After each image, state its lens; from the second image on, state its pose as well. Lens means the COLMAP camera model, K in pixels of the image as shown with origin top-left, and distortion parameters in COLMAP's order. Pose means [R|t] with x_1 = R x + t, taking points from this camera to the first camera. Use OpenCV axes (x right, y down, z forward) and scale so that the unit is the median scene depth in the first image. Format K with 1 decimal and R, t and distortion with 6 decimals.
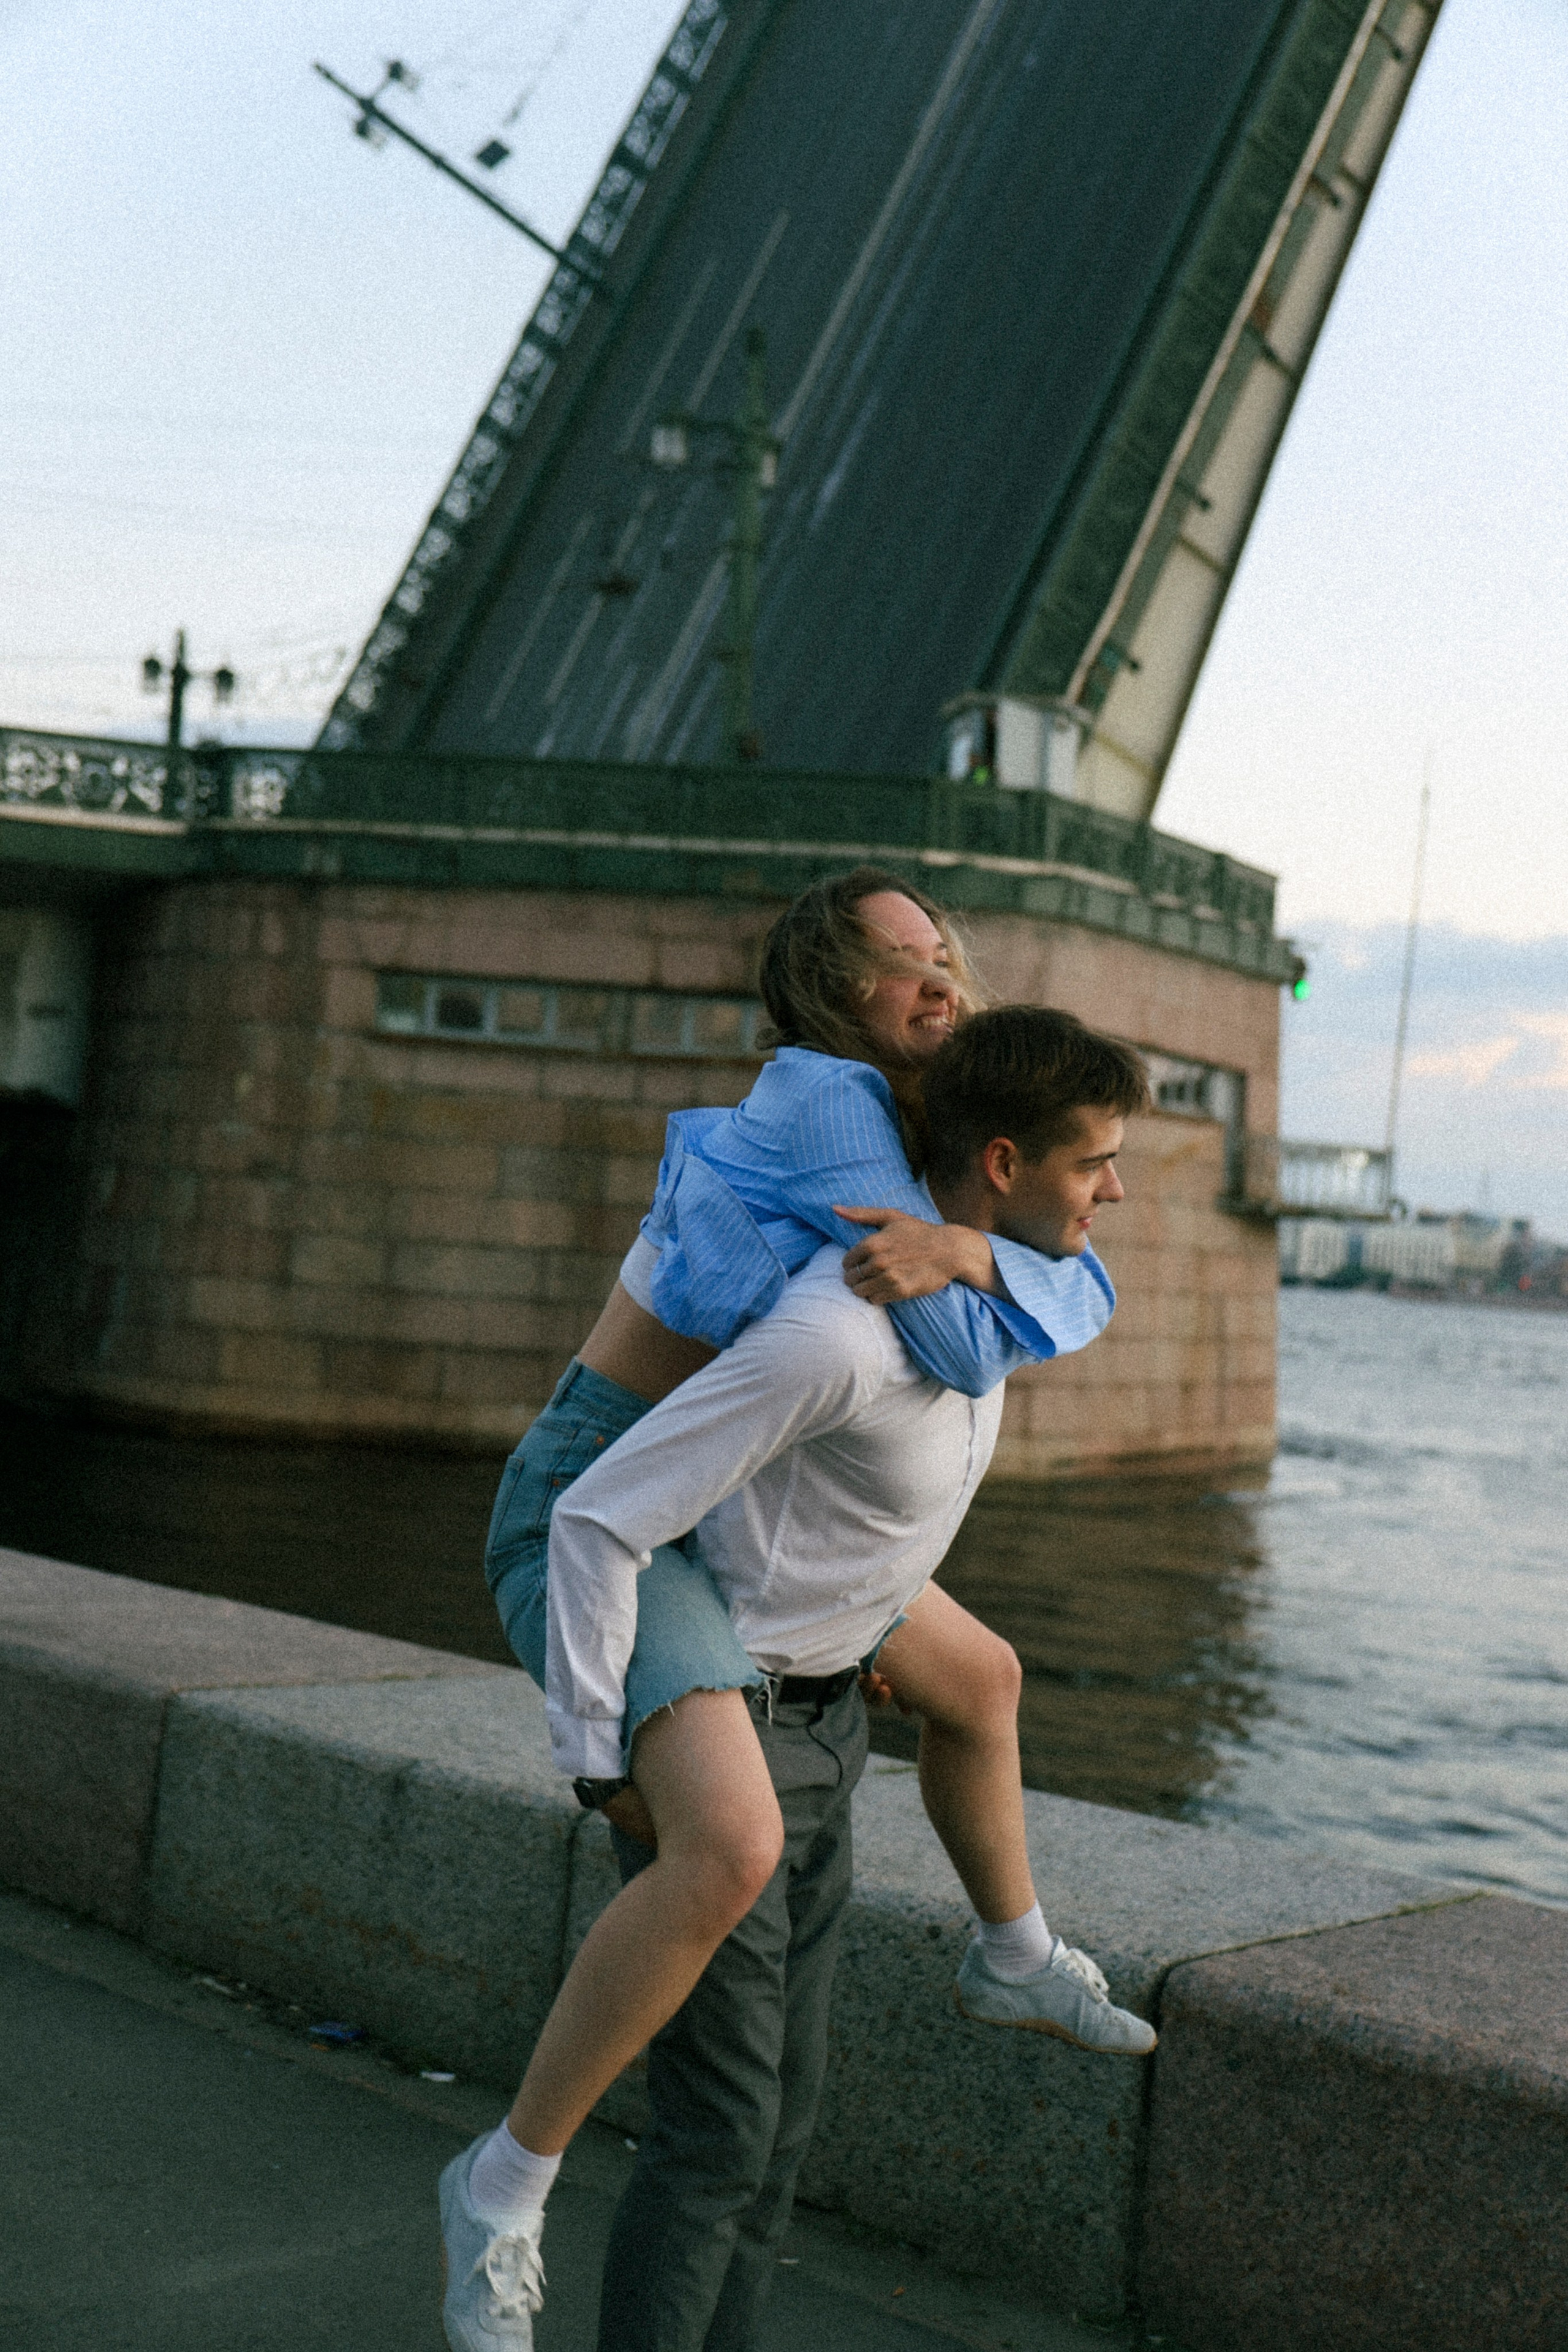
lens RADIAL K [[2773.1, 0, 794.8], [0, 2773.1, 1181.6], [0, 0, 1]] dist [0.005758, 0.000000]
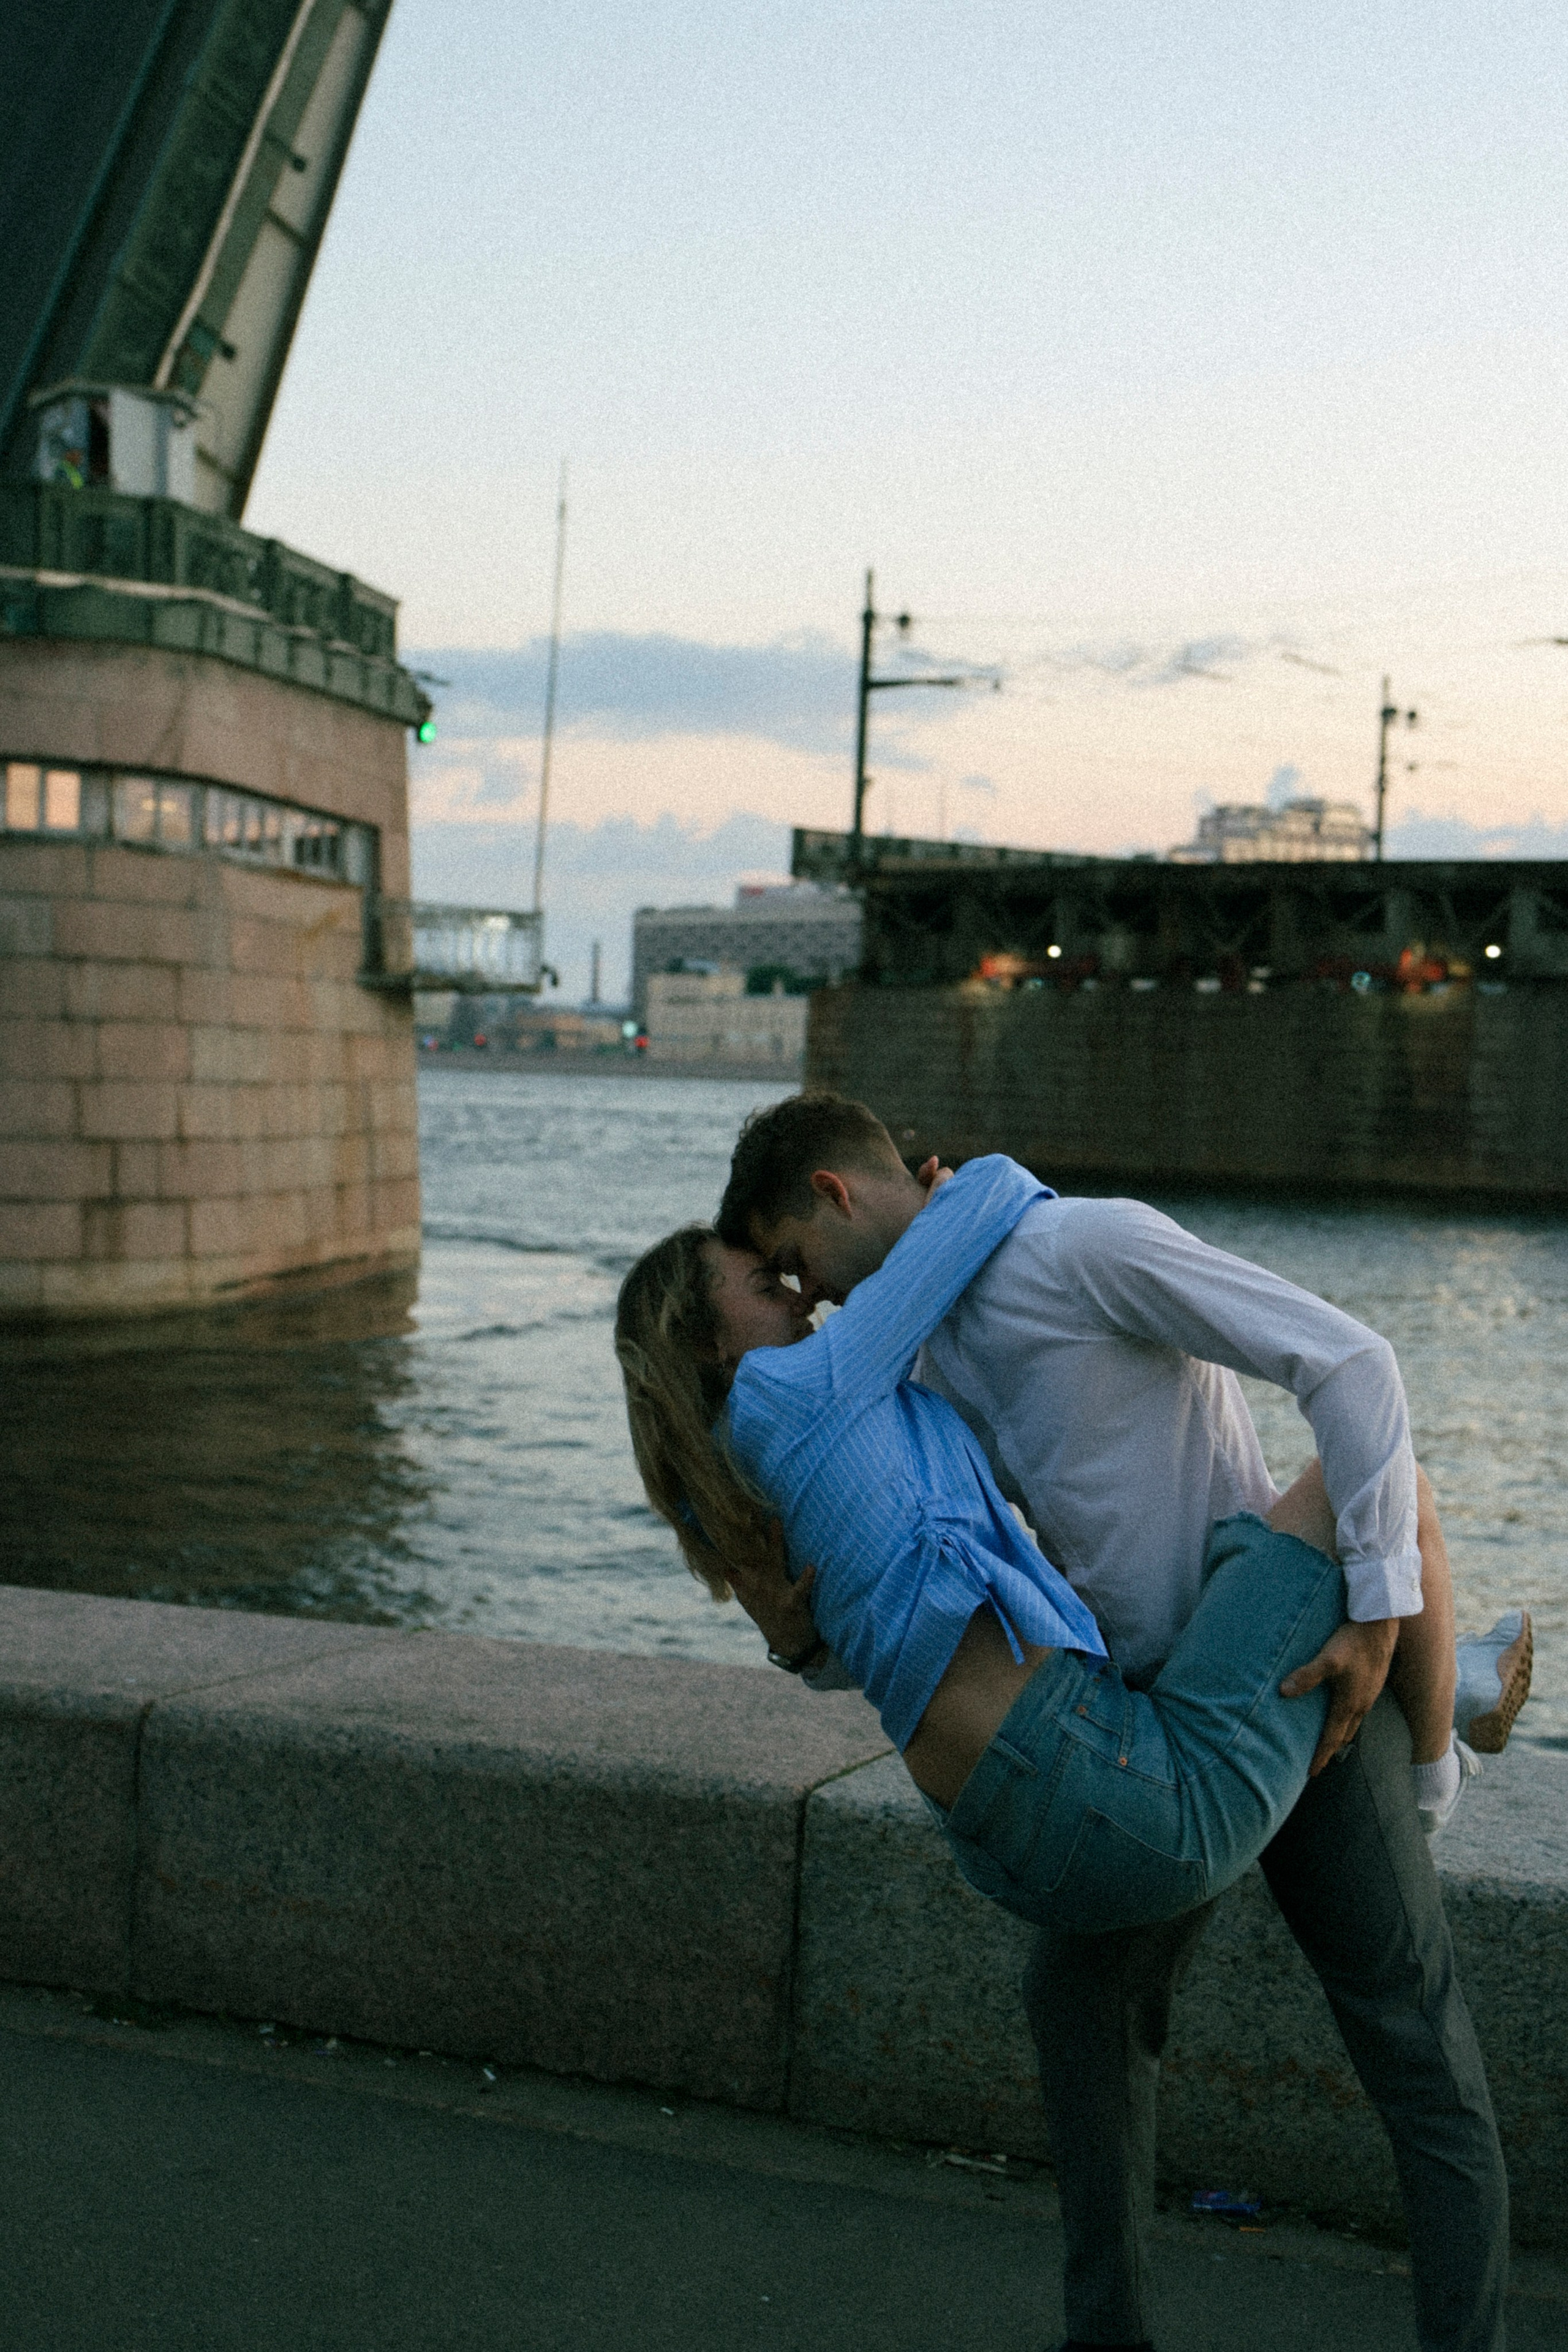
lens RADIAL K [[3109.4, 0, 777.4], [0, 3109.4, 1199.0], [0, 0, 1]] dist [-0.023488, 0.000000]
pose [[0.936603, -0.057908, 0.345573, -0.075004], [0.028408, 0.995552, 0.089832, -0.007893], [-0.349238, -0.074320, 0.934082, 0.031959]]
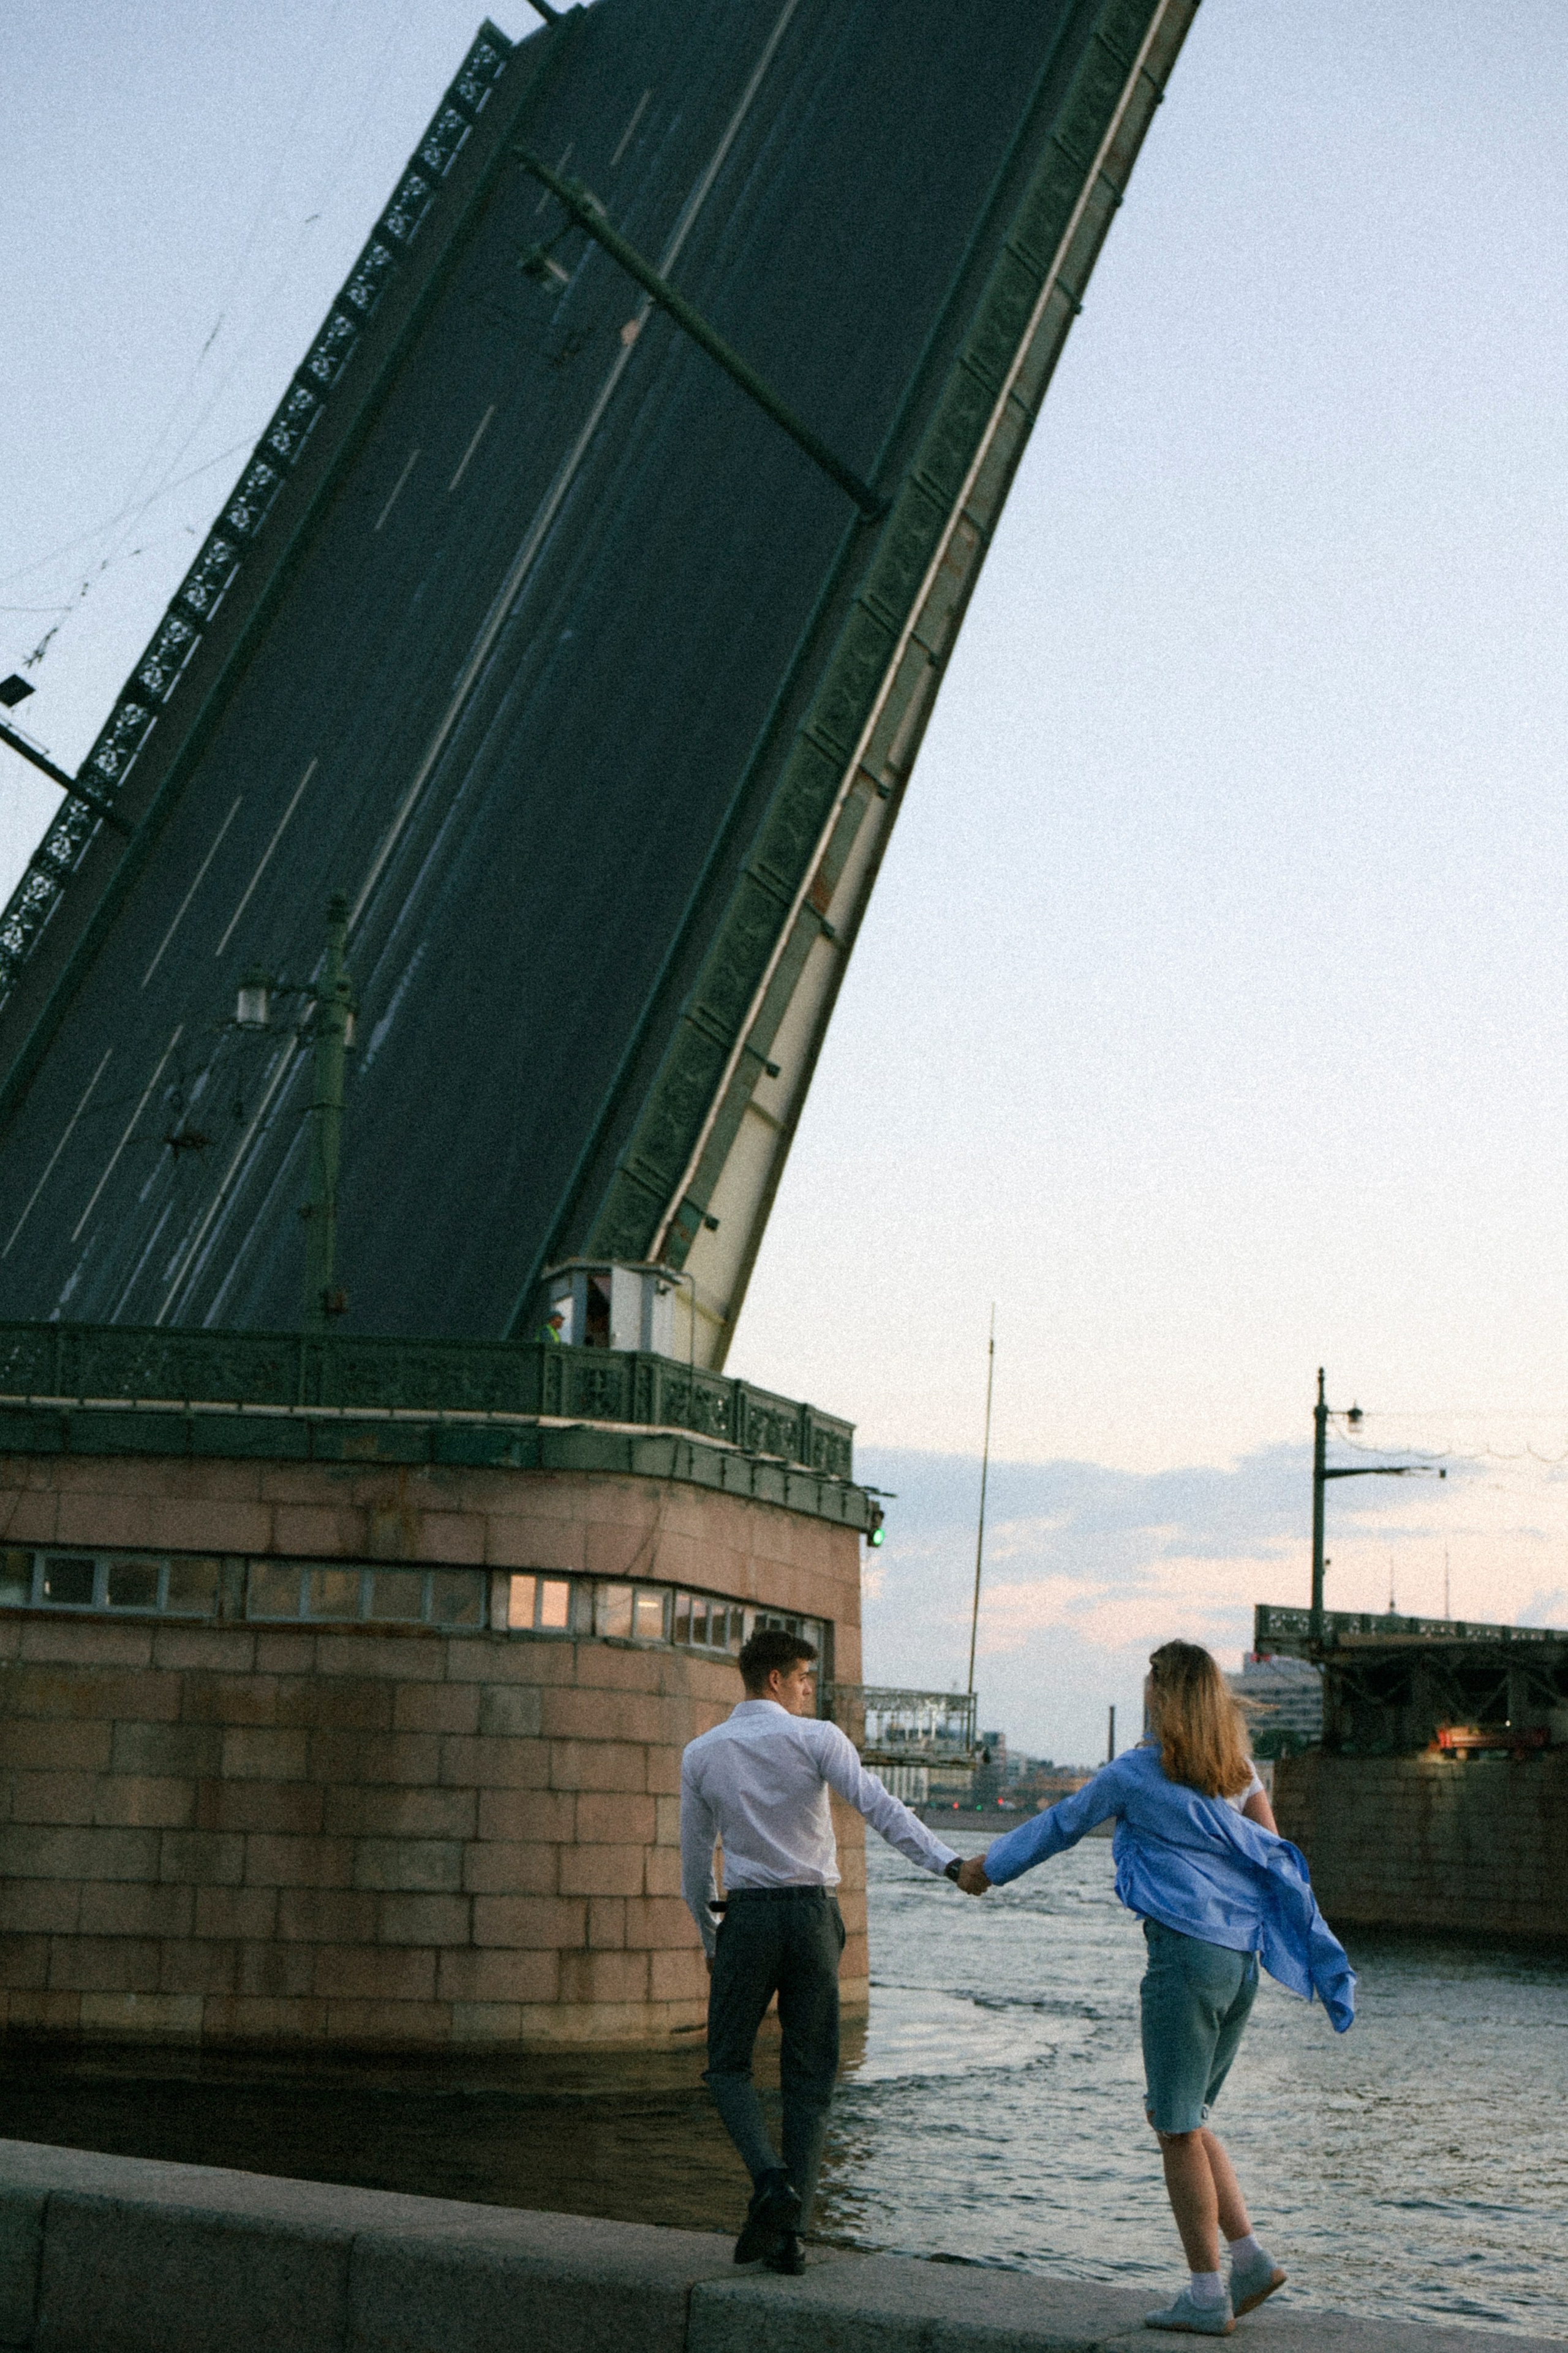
lens RADIAL K [[2938.5, 0, 779.5], [0, 2938.5, 1215.9], [0, 0, 1]] dist [0.006377, 0.000000]
pose [[0.982296, 0.003202, 0.187307, -0.065835], [0.027579, 0.986488, -0.161498, -0.014097], [-0.185294, 0.163805, 0.968935, -0.070416]]
